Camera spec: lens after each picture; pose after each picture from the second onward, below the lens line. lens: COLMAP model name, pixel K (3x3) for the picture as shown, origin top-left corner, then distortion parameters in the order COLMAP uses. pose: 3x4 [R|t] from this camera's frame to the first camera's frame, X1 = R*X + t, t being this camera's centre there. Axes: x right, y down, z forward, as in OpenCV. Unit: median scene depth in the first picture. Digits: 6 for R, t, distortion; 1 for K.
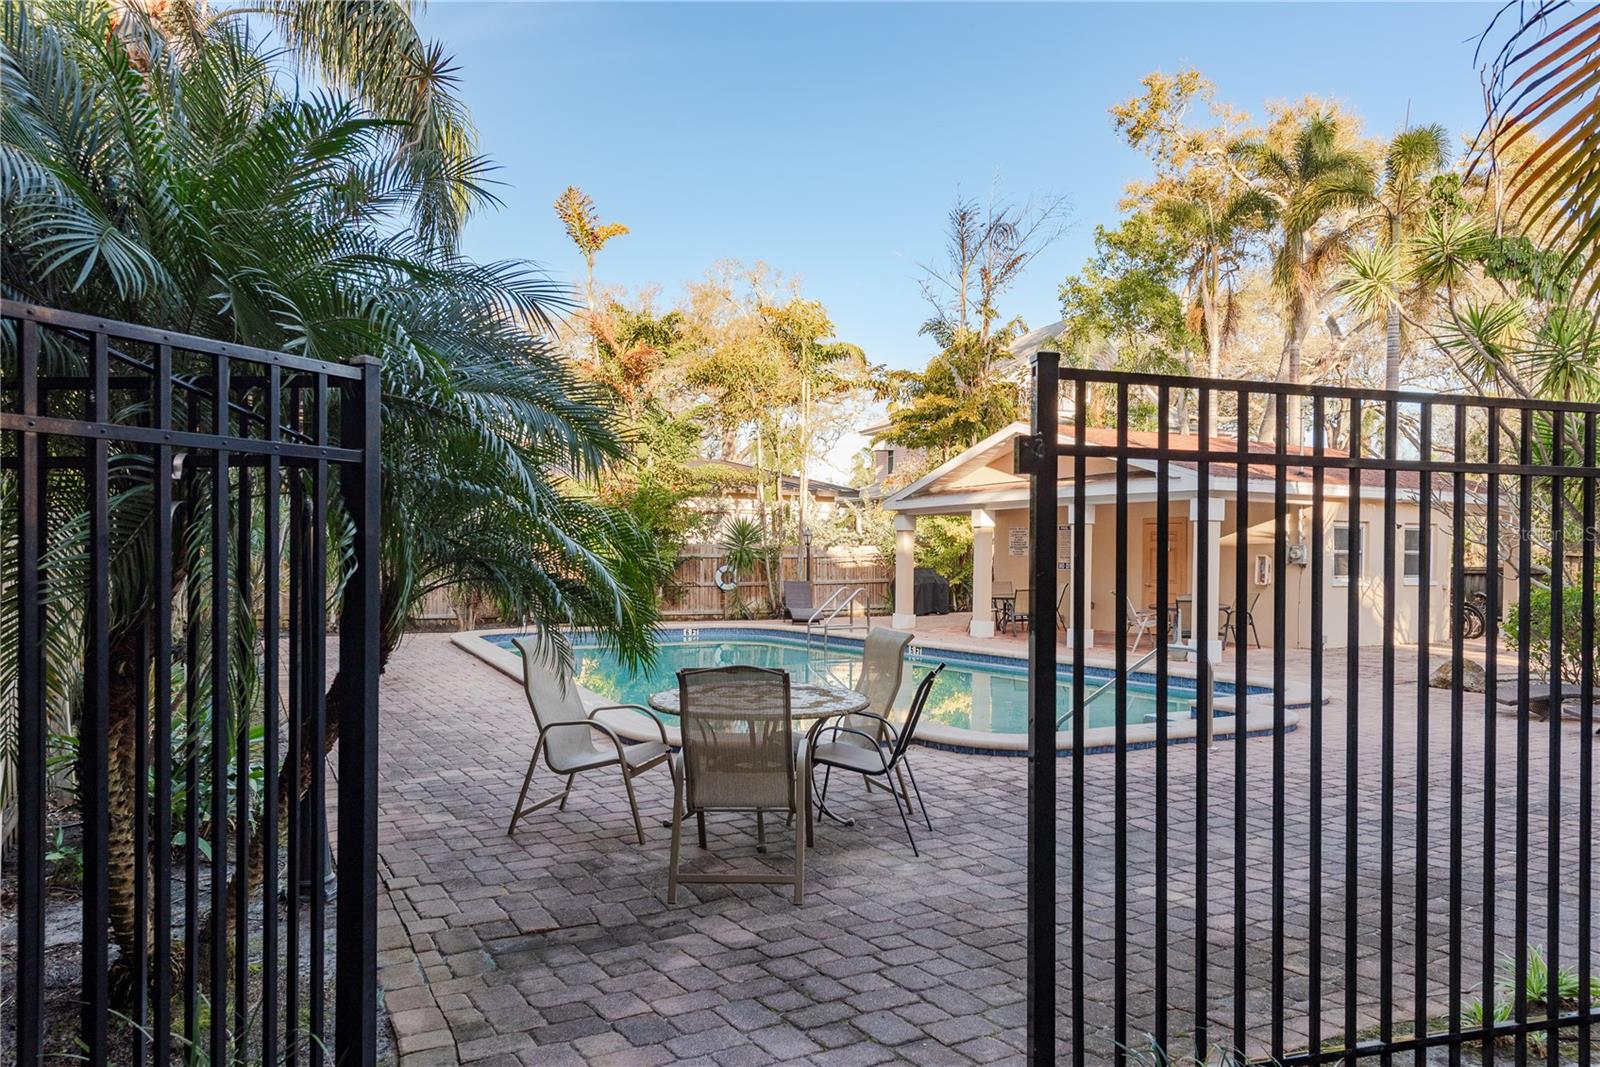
lens RADIAL K [[1122.3, 0, 799.4], [0, 1122.3, 561.3], [0, 0, 1]] dist [-0.001986, -0.001914]
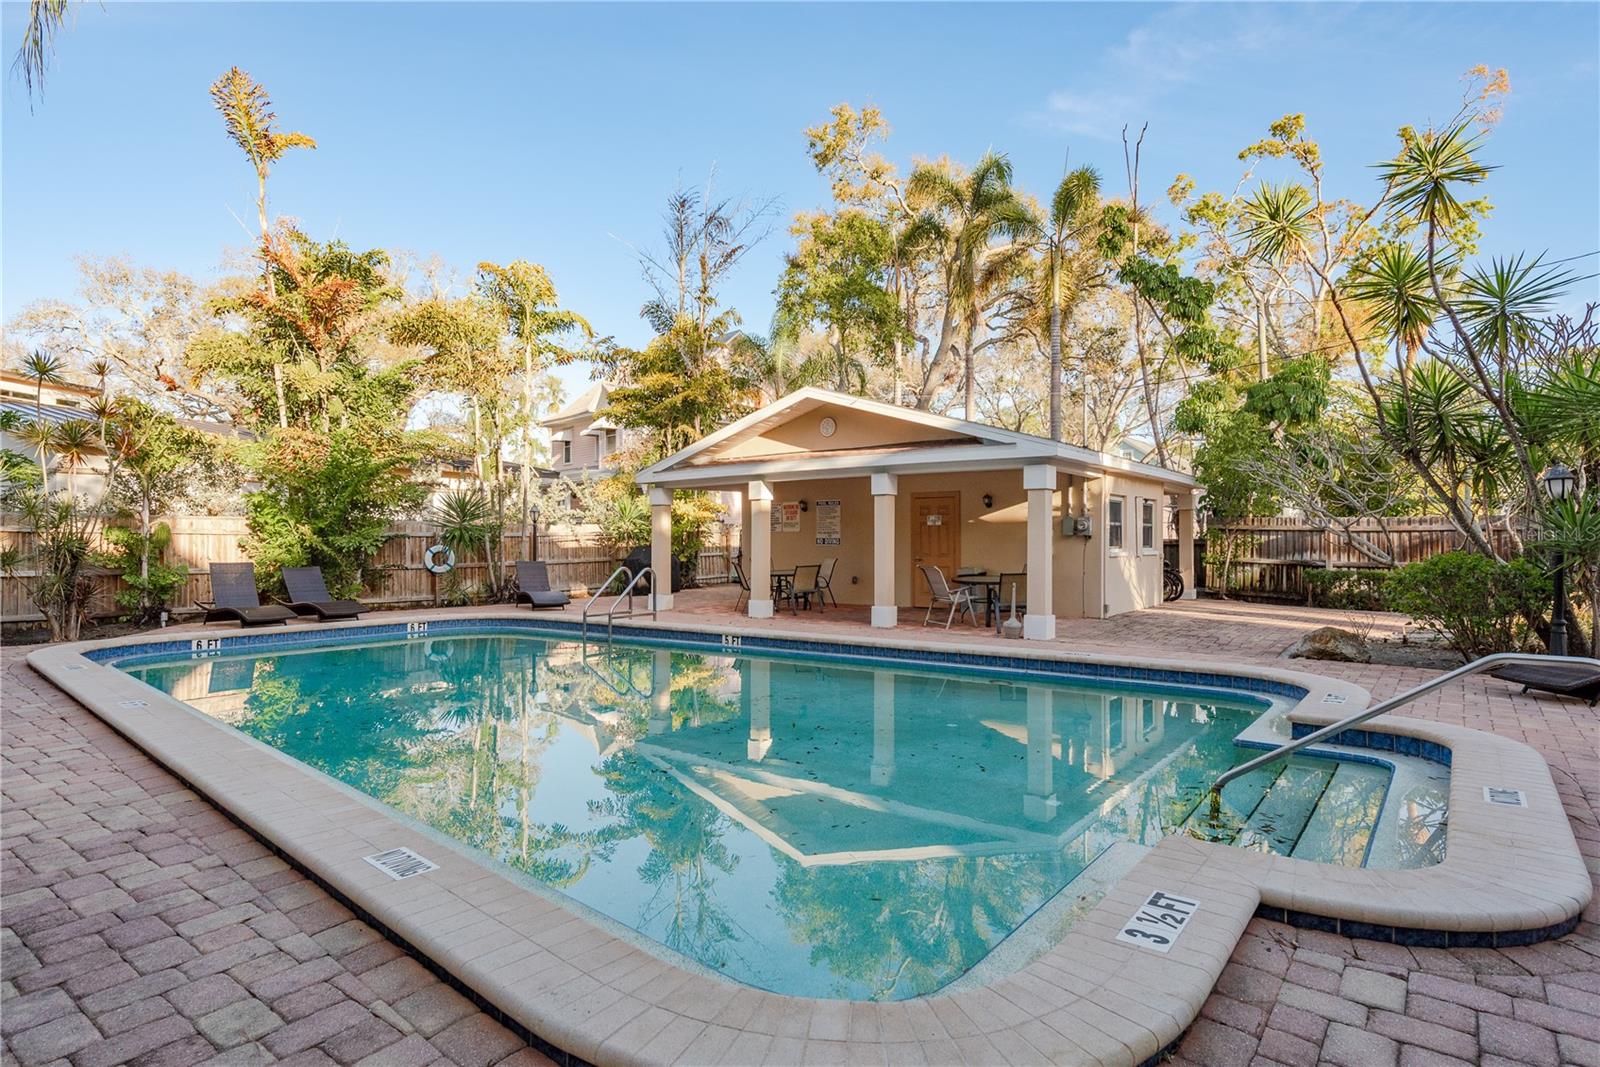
lens RADIAL K [[852.0, 0, 800.0], [0, 852.0, 533.5], [0, 0, 1]] dist [0.015962, -0.014534]
pose [[0.918950, -0.002696, 0.394365, -0.068479], [0.007993, 0.999899, -0.011789, 0.004708], [-0.394293, 0.013986, 0.918878, 0.261570]]
